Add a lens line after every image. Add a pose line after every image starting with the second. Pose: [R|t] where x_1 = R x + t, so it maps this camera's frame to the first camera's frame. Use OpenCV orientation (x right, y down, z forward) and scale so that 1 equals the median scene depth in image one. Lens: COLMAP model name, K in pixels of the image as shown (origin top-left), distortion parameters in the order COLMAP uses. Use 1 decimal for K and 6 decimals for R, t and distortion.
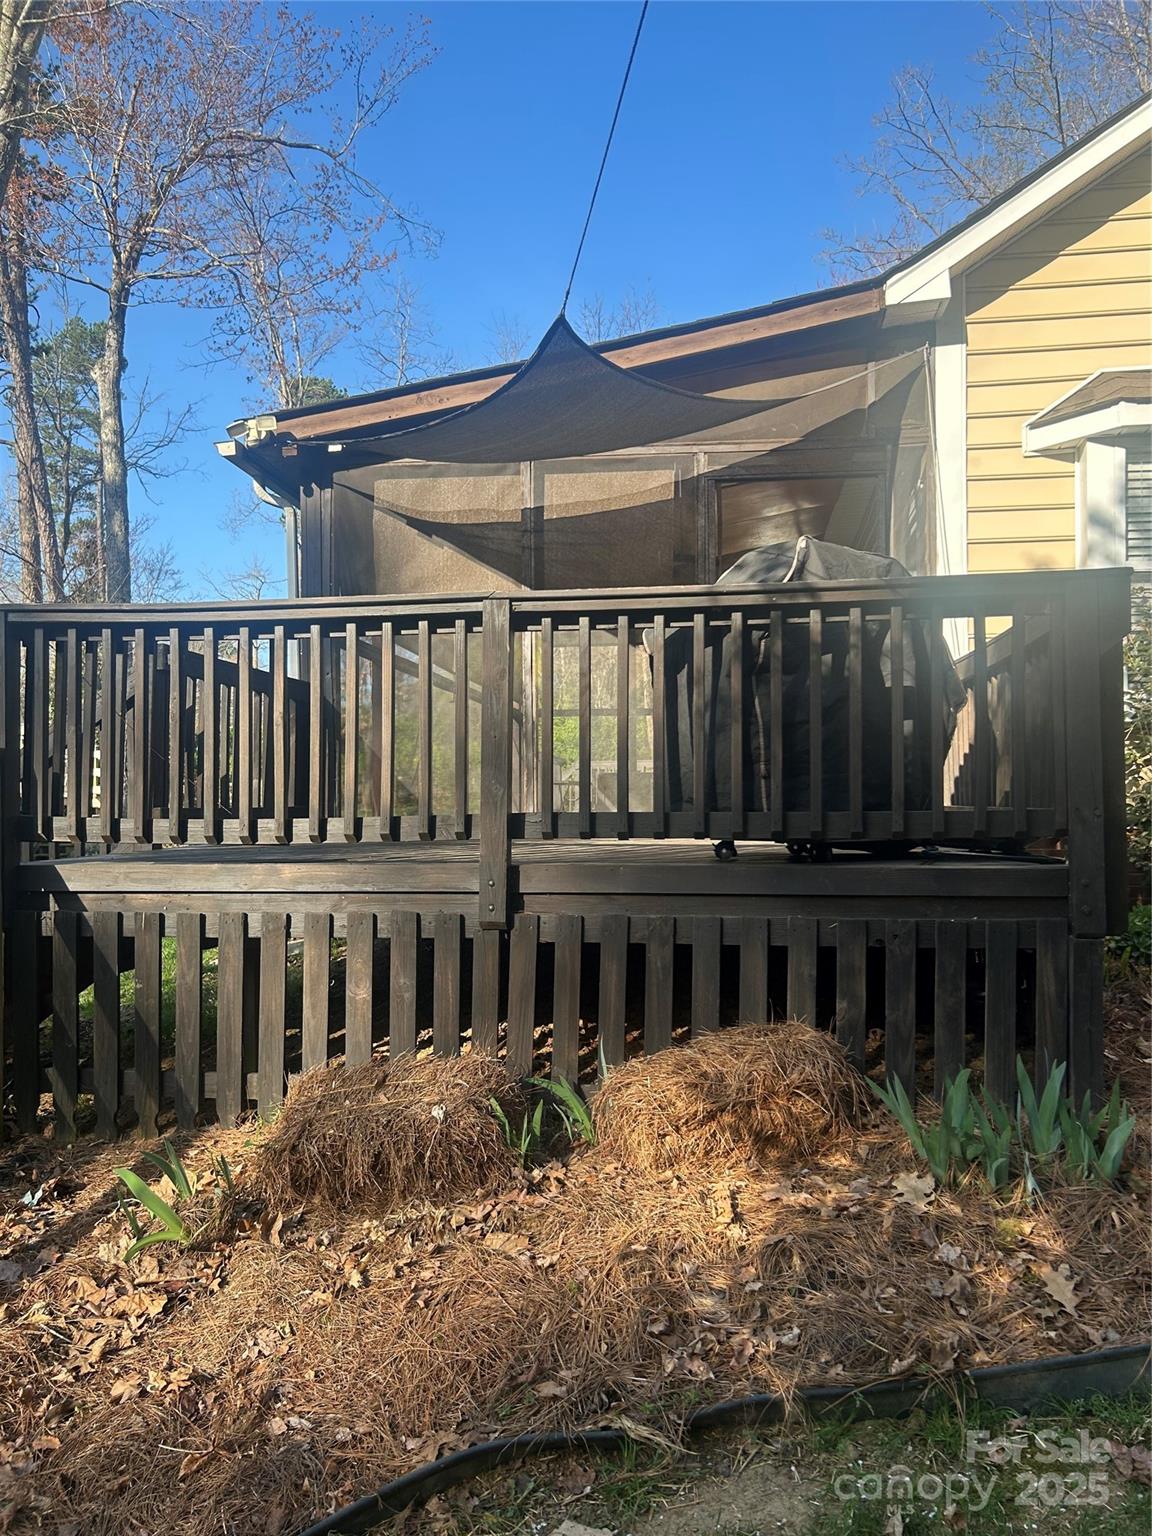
lens RADIAL K [[1165.3, 0, 583.5], [0, 1165.3, 773.2], [0, 0, 1]] dist [0.040521, -0.029871]
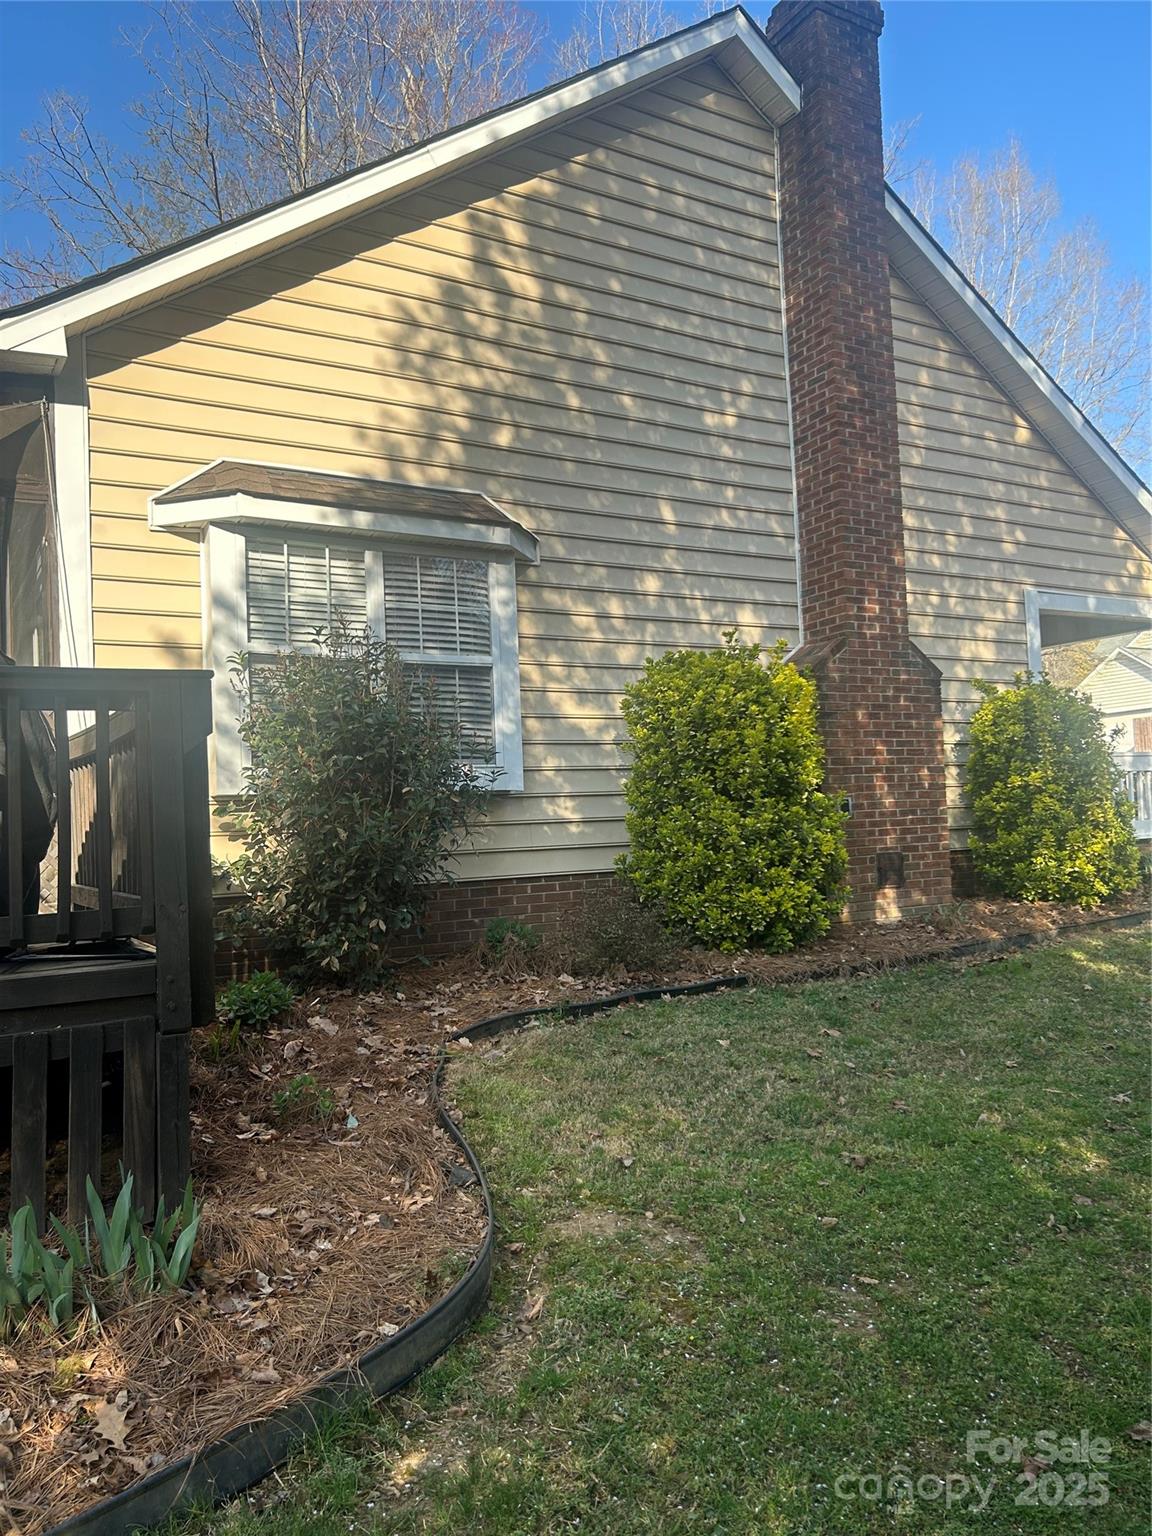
lens RADIAL K [[1165.3, 0, 590.0], [0, 1165.3, 770.4], [0, 0, 1]] dist [0.040521, -0.029871]
pose [[0.786104, -0.000239, 0.618094, 0.084909], [0.020810, 0.999443, -0.026080, -0.050693], [-0.617743, 0.033364, 0.785672, -0.020920]]
